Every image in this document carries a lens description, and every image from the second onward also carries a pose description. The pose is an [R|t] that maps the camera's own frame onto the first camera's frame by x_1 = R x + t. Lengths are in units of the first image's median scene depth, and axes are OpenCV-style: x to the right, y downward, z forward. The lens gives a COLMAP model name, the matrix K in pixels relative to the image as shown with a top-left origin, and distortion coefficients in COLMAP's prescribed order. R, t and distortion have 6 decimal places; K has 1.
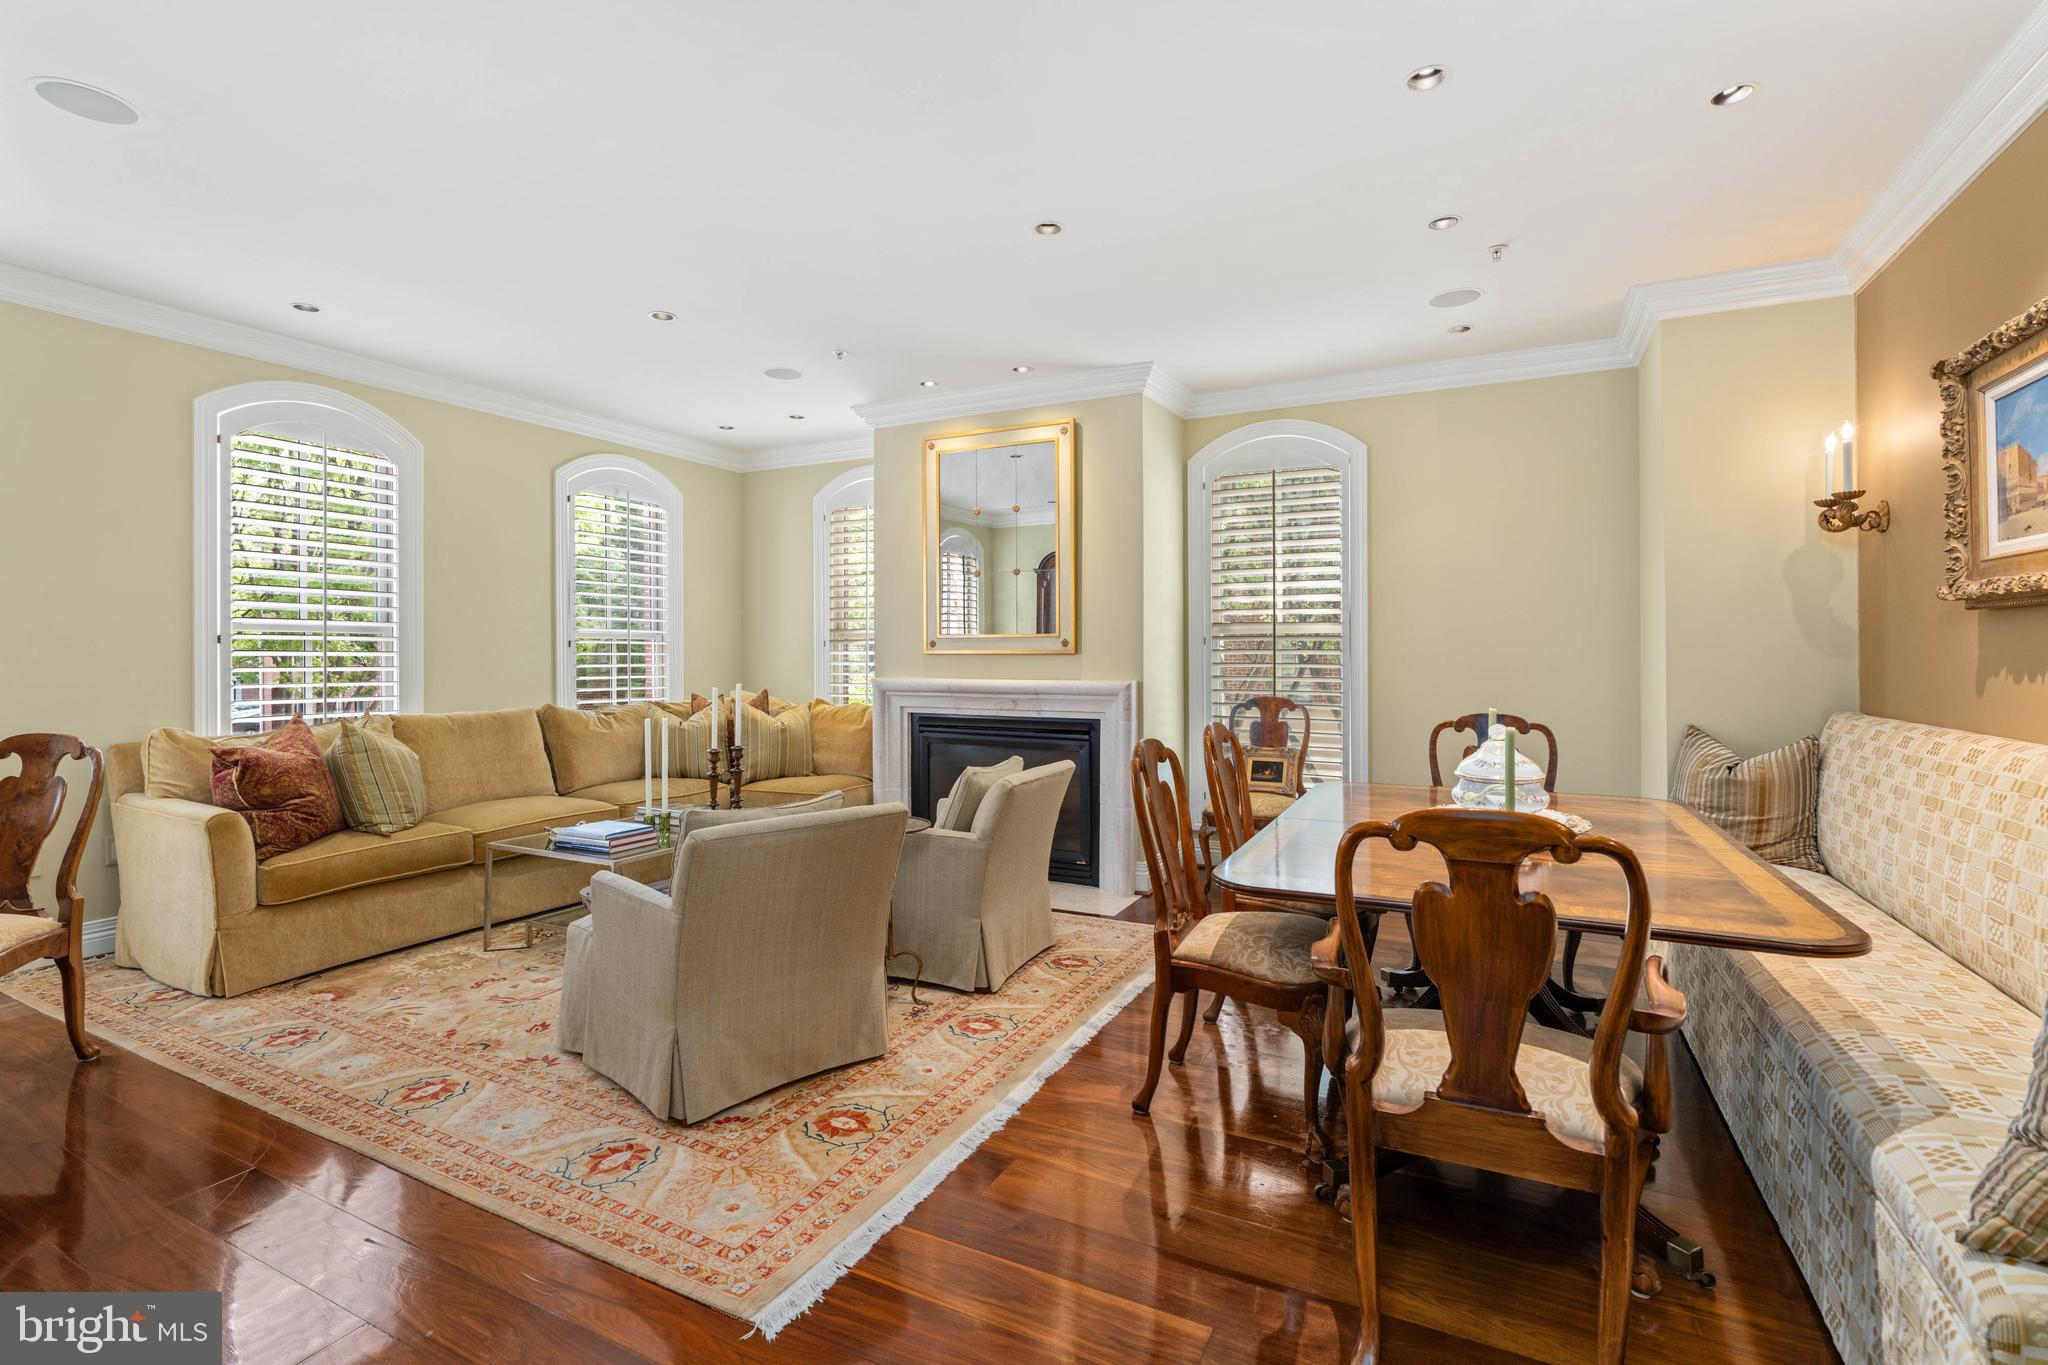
lens RADIAL K [[929.4, 0, 1021.3], [0, 929.4, 667.8], [0, 0, 1]] dist [-0.009181, 0.001285]
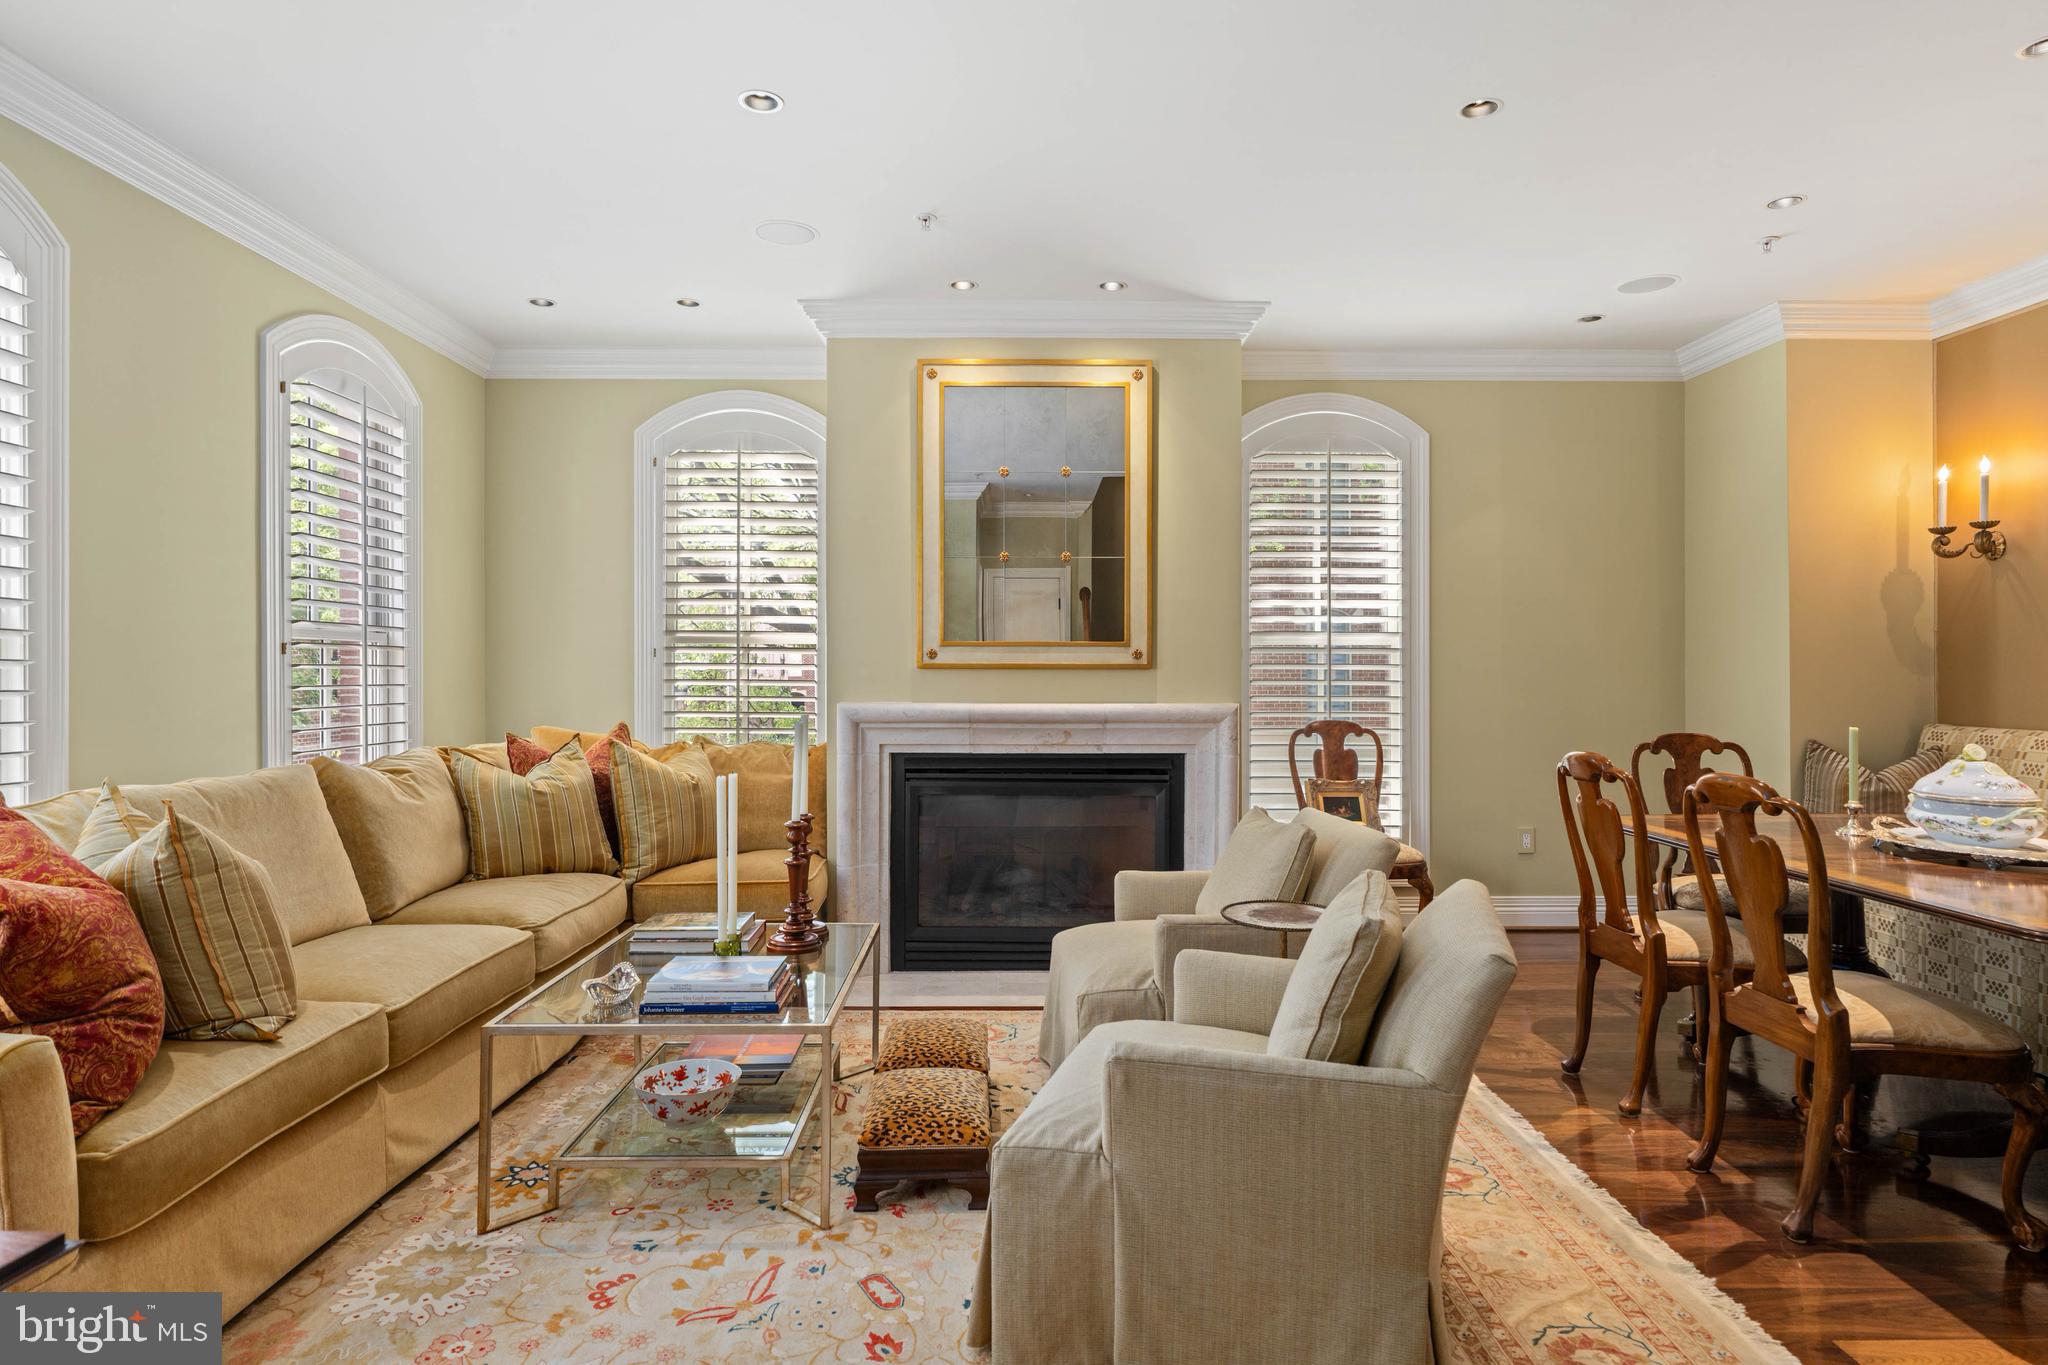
lens RADIAL K [[1128.1, 0, 1026.3], [0, 1128.1, 682.1], [0, 0, 1]] dist [-0.007380, -0.000102]
pose [[0.887334, -0.002957, 0.461118, -0.458694], [0.005022, 0.999982, -0.003251, -0.001691], [-0.461100, 0.005201, 0.887333, 0.224333]]
